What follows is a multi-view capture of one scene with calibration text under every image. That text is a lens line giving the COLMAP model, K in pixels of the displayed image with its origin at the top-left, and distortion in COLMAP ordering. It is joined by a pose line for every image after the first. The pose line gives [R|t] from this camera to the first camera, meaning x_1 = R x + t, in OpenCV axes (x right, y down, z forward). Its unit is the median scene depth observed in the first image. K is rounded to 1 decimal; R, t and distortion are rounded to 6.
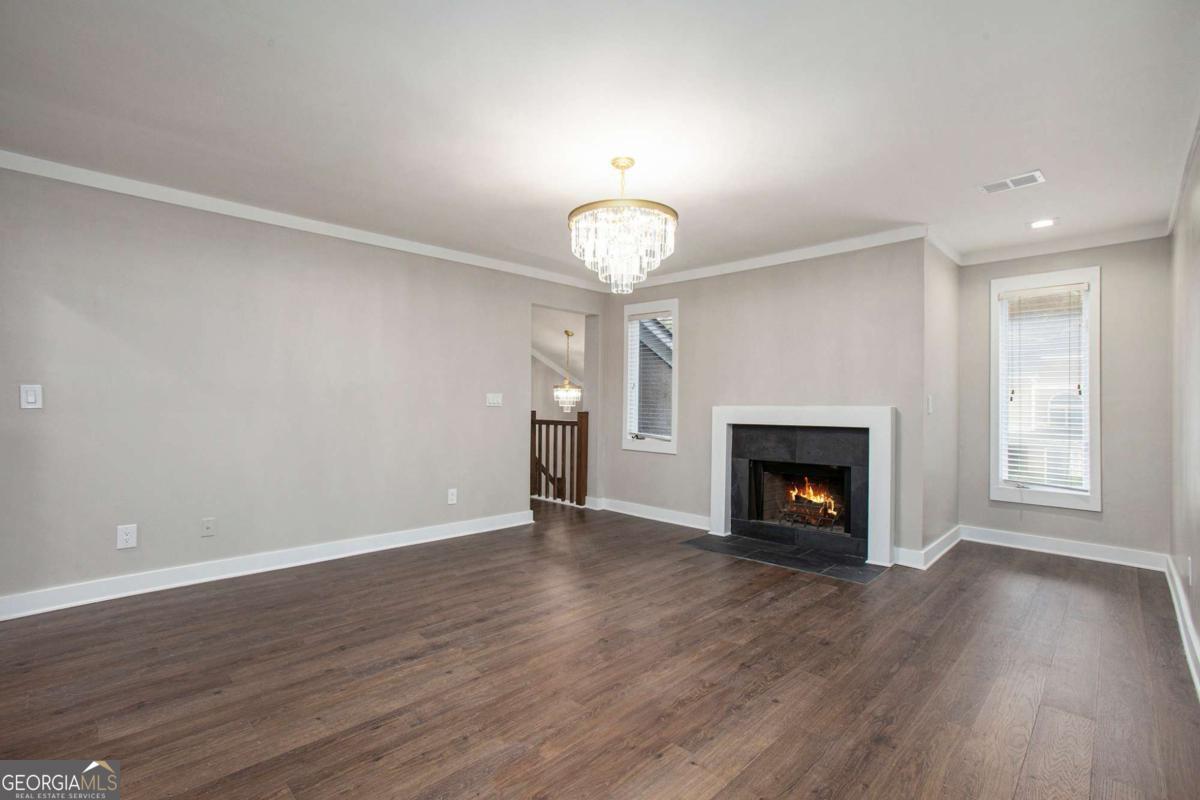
lens RADIAL K [[551.2, 0, 597.1], [0, 551.2, 397.4], [0, 0, 1]] dist [-0.047242, 0.023361]
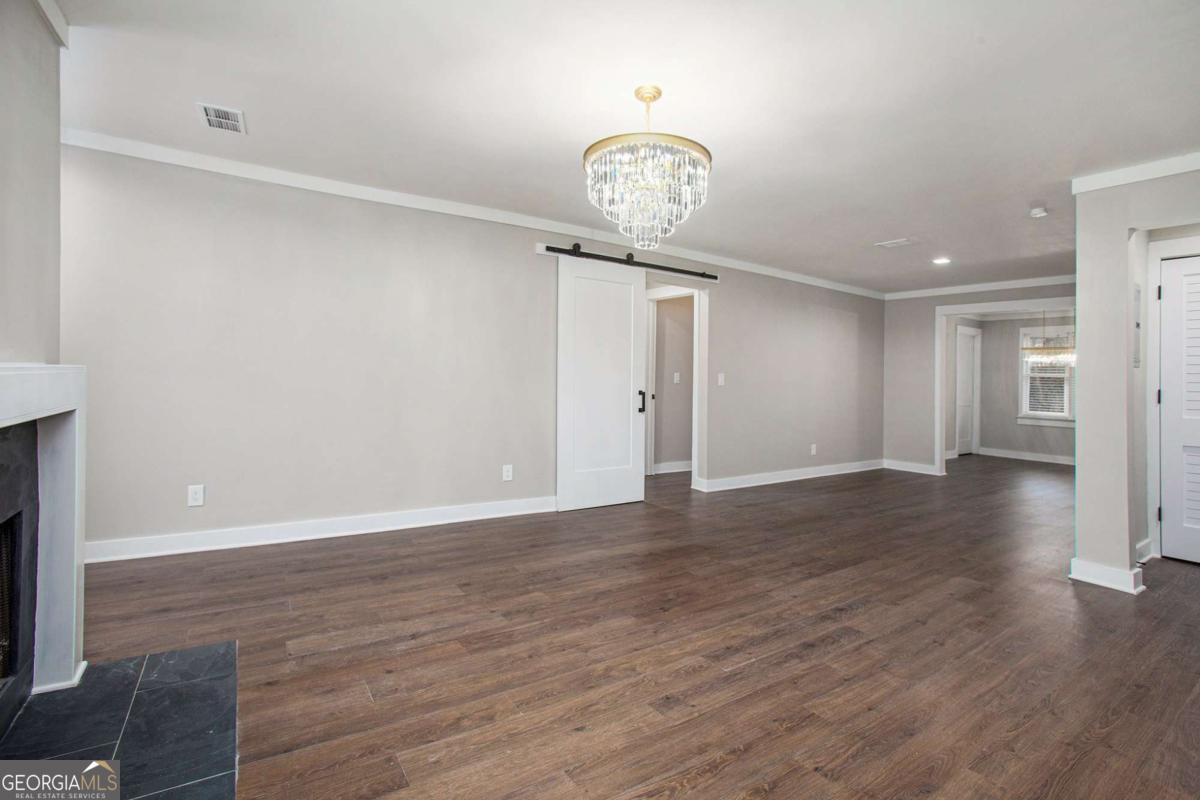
lens RADIAL K [[548.7, 0, 604.6], [0, 548.7, 384.7], [0, 0, 1]] dist [-0.045086, 0.000398]
pose [[-0.980803, -0.031604, 0.192424, -0.043242], [-0.034626, 0.999324, -0.012364, 0.031480], [-0.191903, -0.018790, -0.981234, 1.439129]]
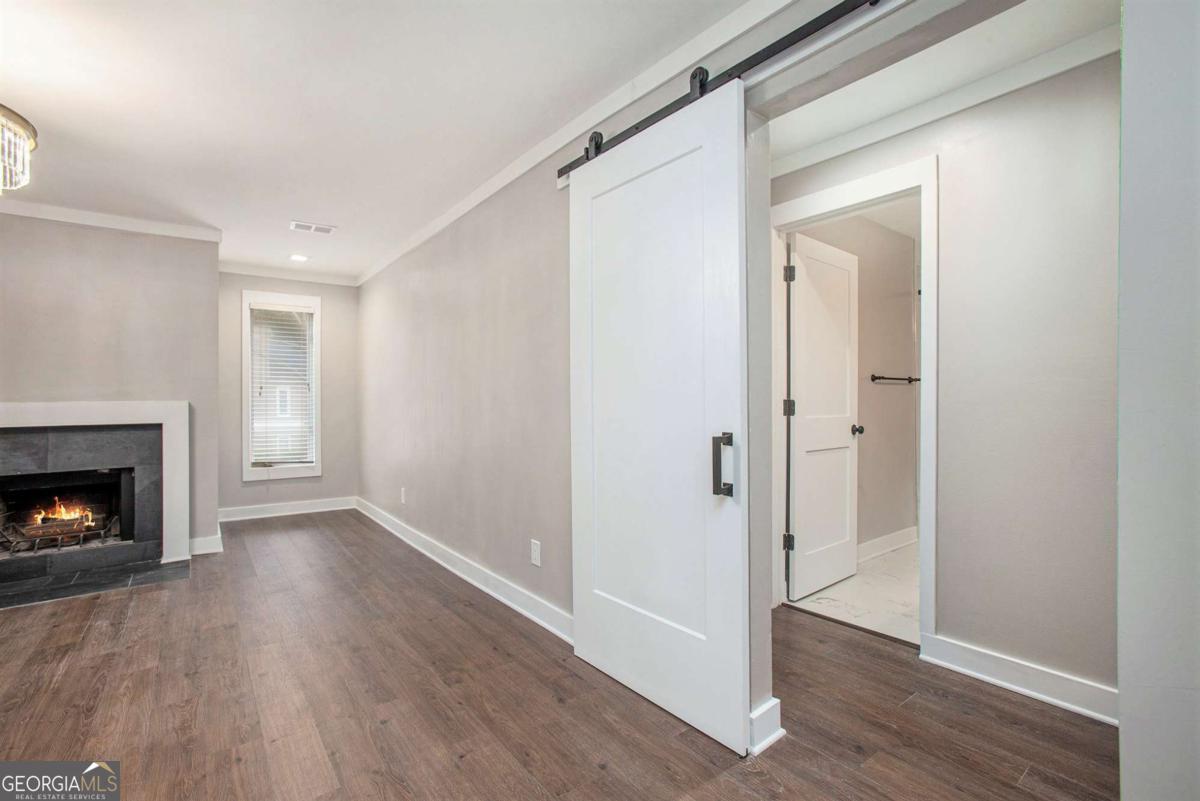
lens RADIAL K [[551.2, 0, 597.1], [0, 551.2, 397.9], [0, 0, 1]] dist [-0.047242, 0.023361]
pose [[0.144172, -0.004577, 0.989542, -0.356982], [-0.008540, 0.999946, 0.005869, -0.001821], [-0.989516, -0.009297, 0.144125, 0.105411]]
